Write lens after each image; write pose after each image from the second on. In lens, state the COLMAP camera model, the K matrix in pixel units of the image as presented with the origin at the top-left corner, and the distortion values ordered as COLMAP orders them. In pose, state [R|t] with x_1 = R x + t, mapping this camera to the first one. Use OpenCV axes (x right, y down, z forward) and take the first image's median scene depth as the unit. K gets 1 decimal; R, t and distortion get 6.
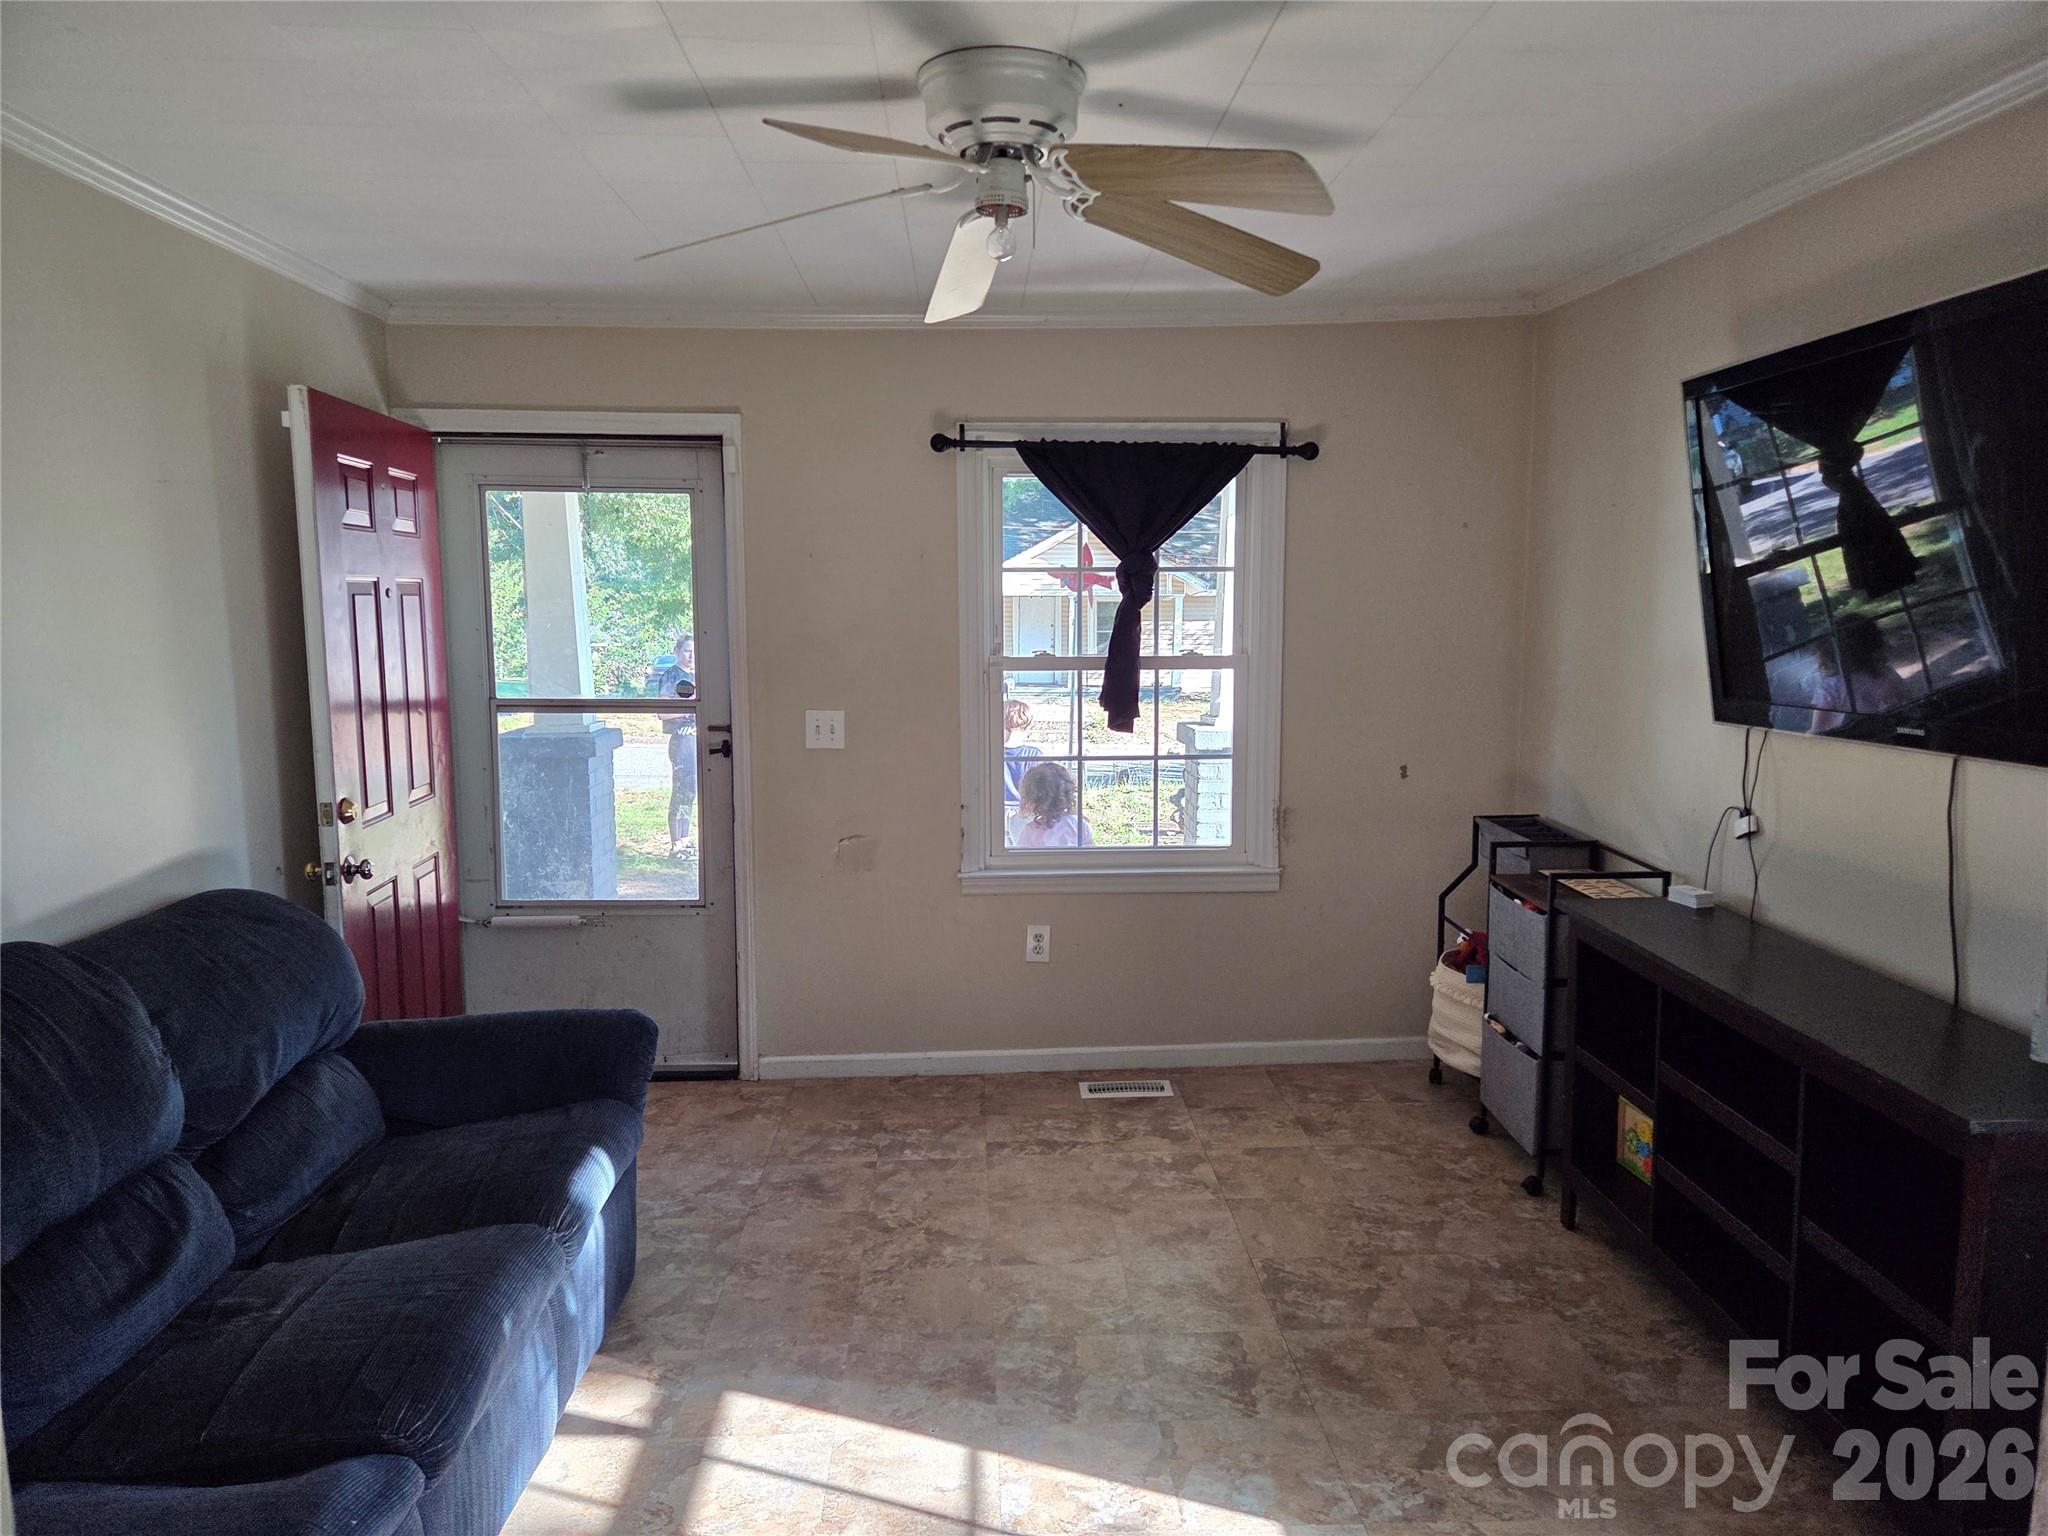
lens RADIAL K [[1361.2, 0, 1029.6], [0, 1361.2, 781.6], [0, 0, 1]] dist [0.066873, -0.057619]
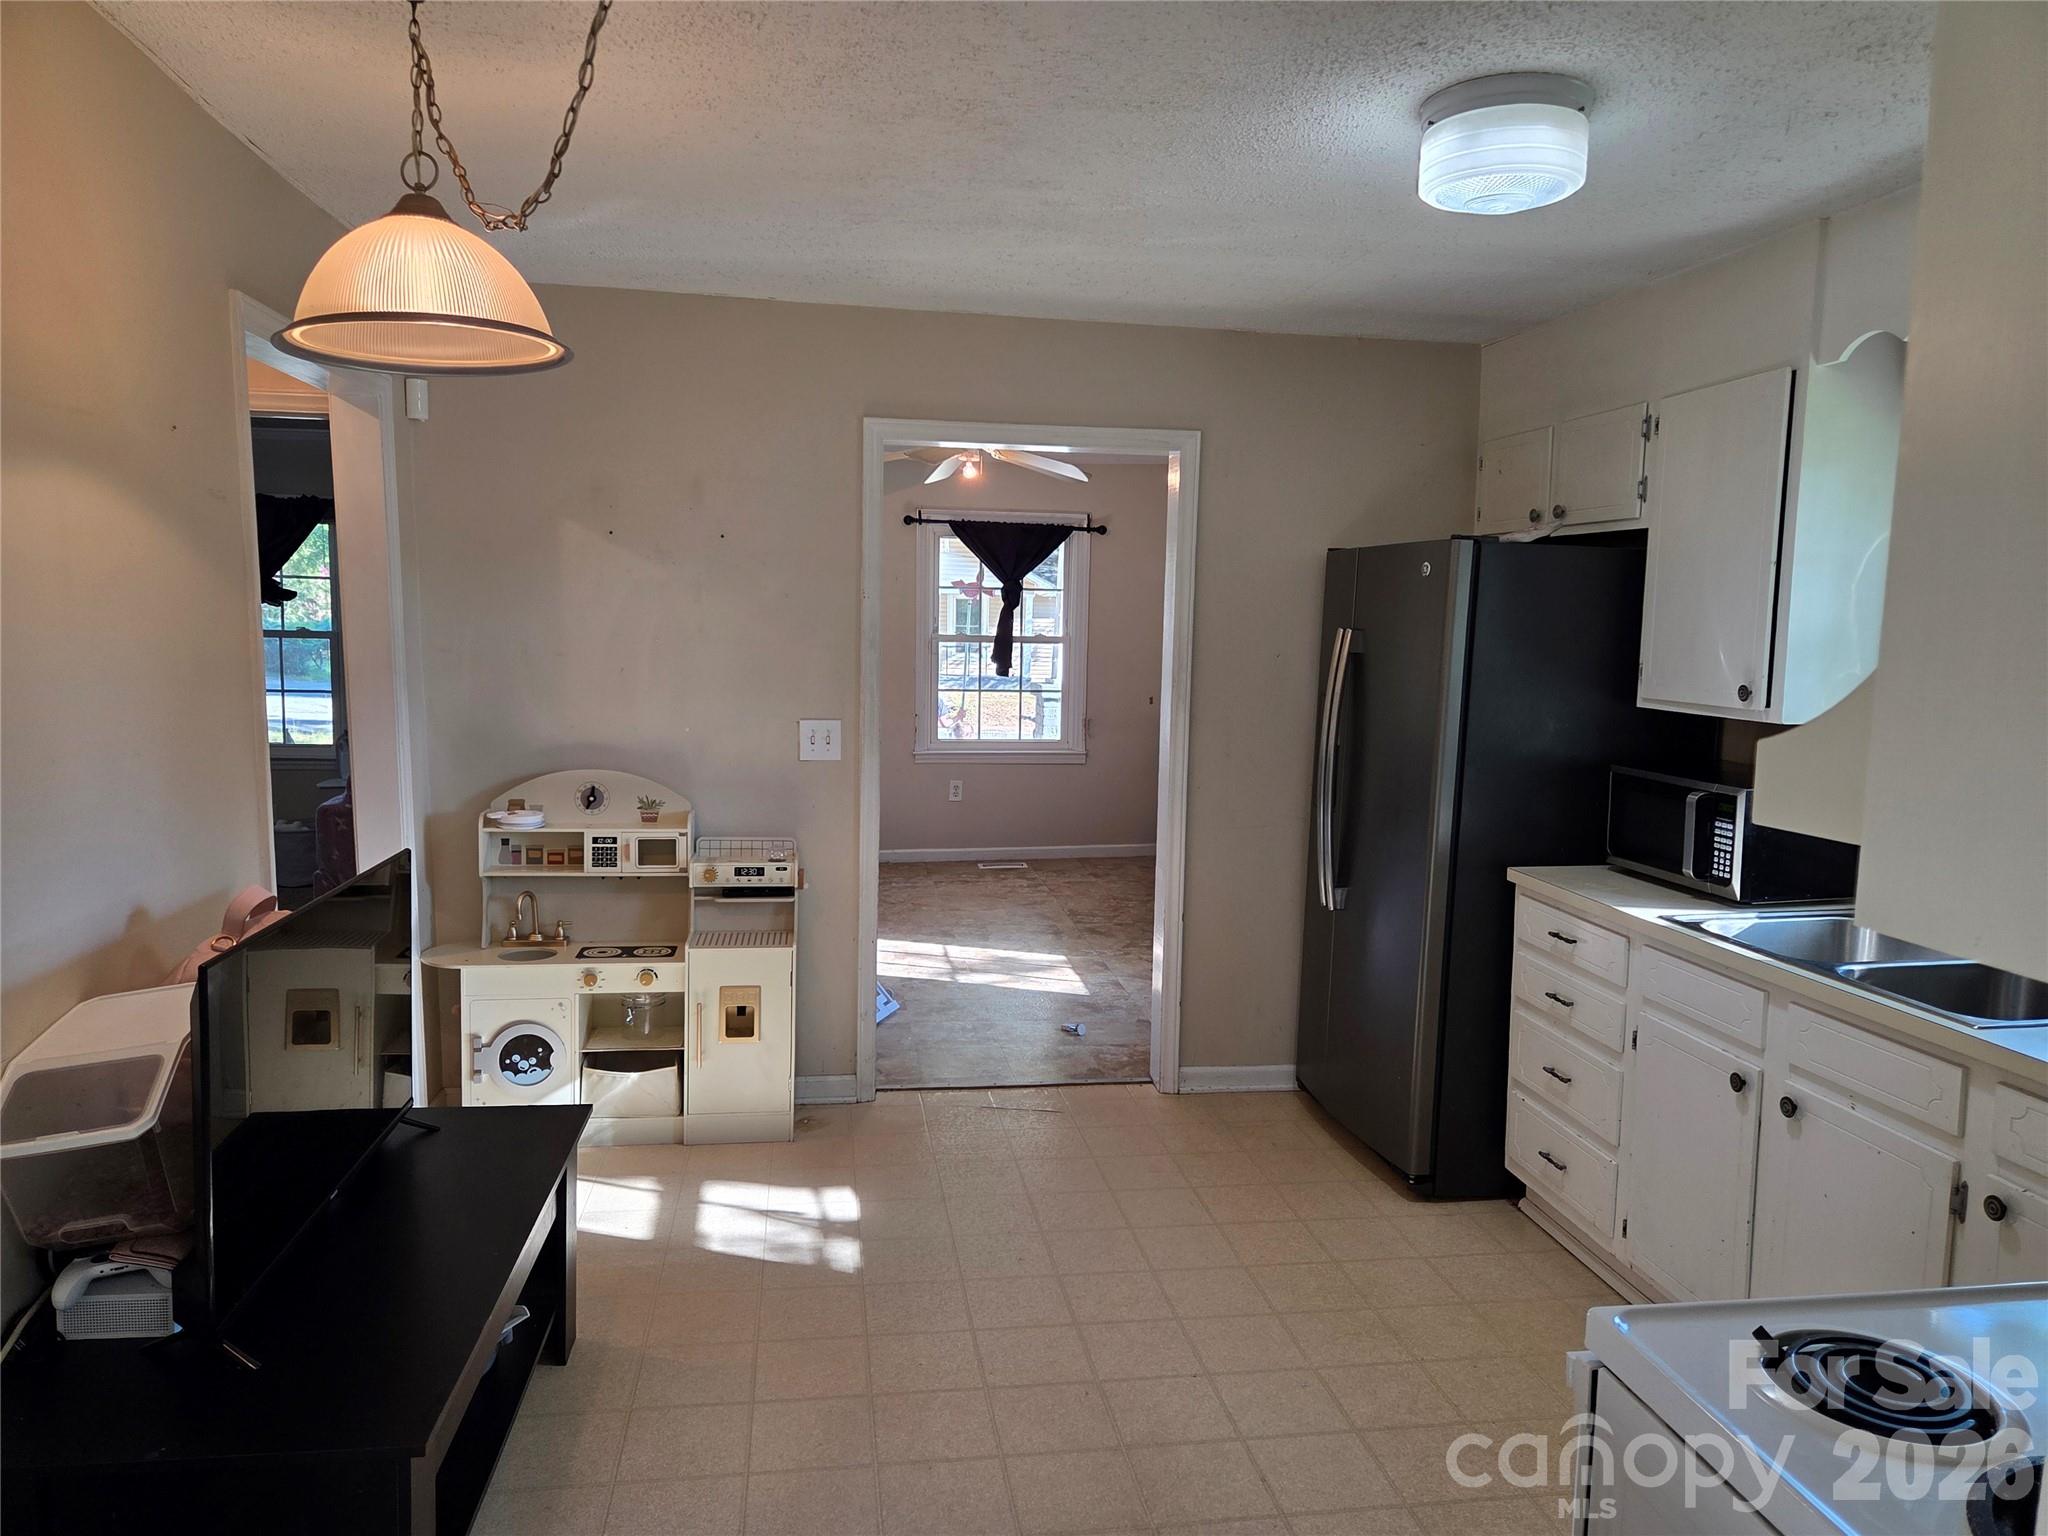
lens RADIAL K [[1369.6, 0, 1027.3], [0, 1369.6, 767.6], [0, 0, 1]] dist [0.064114, -0.057849]
pose [[0.994264, 0.010364, 0.106448, -0.098933], [-0.010502, 0.999945, 0.000743, 0.088595], [-0.106434, -0.001856, 0.994318, -0.884986]]
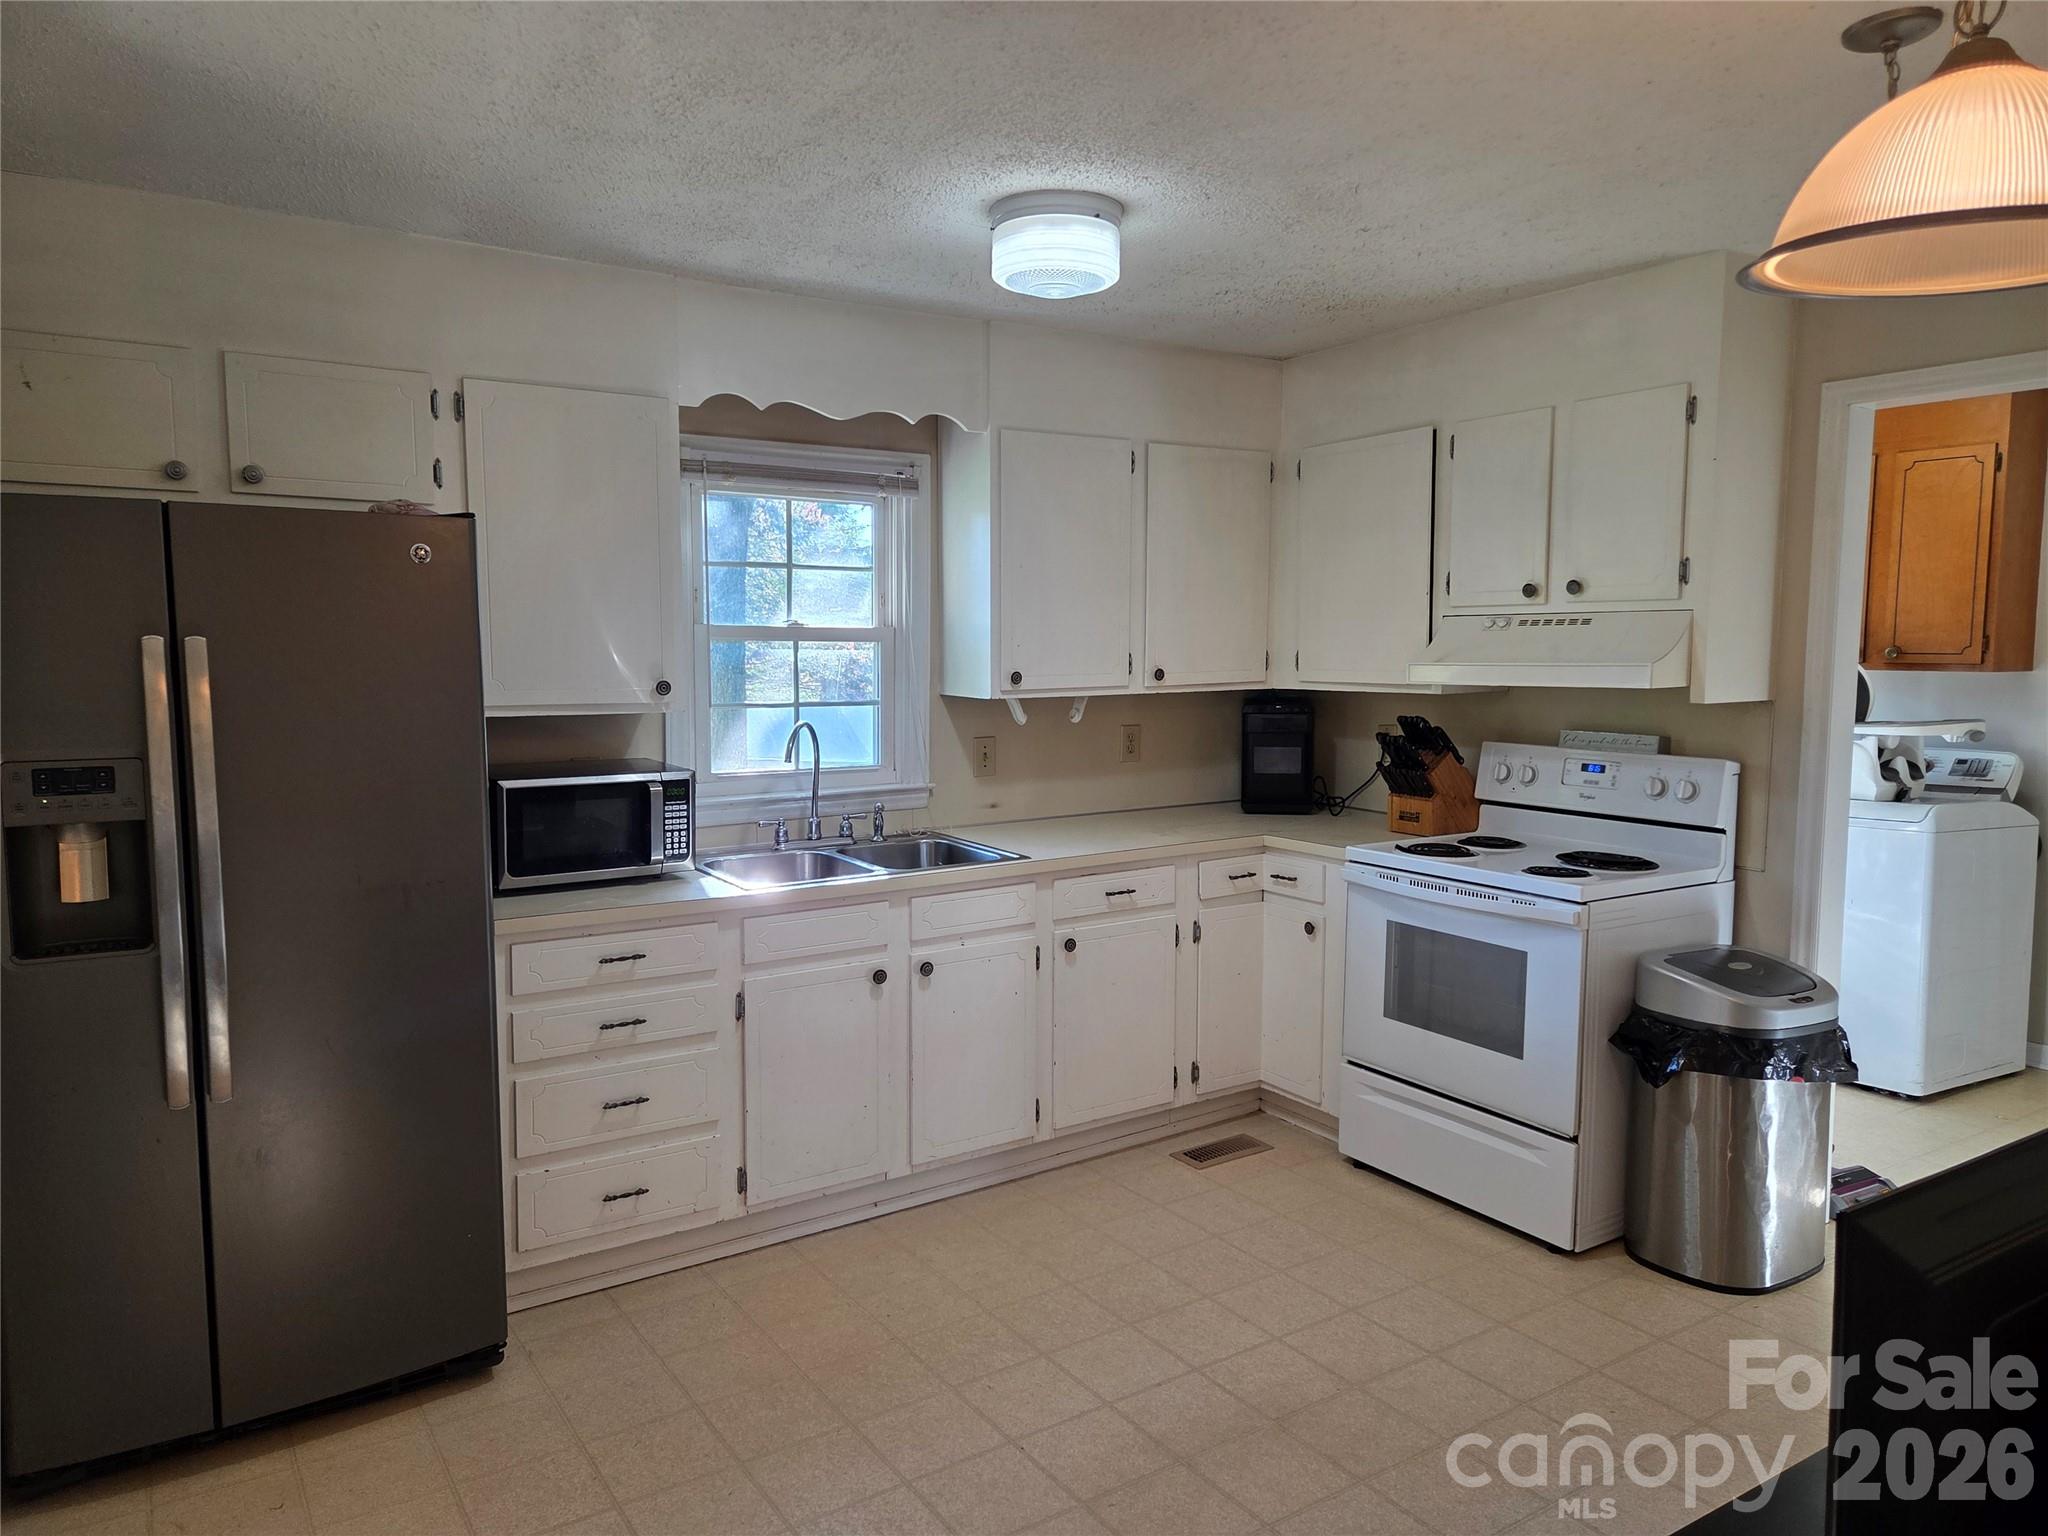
lens RADIAL K [[1369.6, 0, 1027.3], [0, 1369.6, 767.6], [0, 0, 1]] dist [0.064114, -0.057849]
pose [[-0.503738, -0.077359, 0.860386, -0.441691], [0.095977, 0.984804, 0.144738, -0.002337], [-0.858508, 0.155487, -0.488658, -0.006339]]
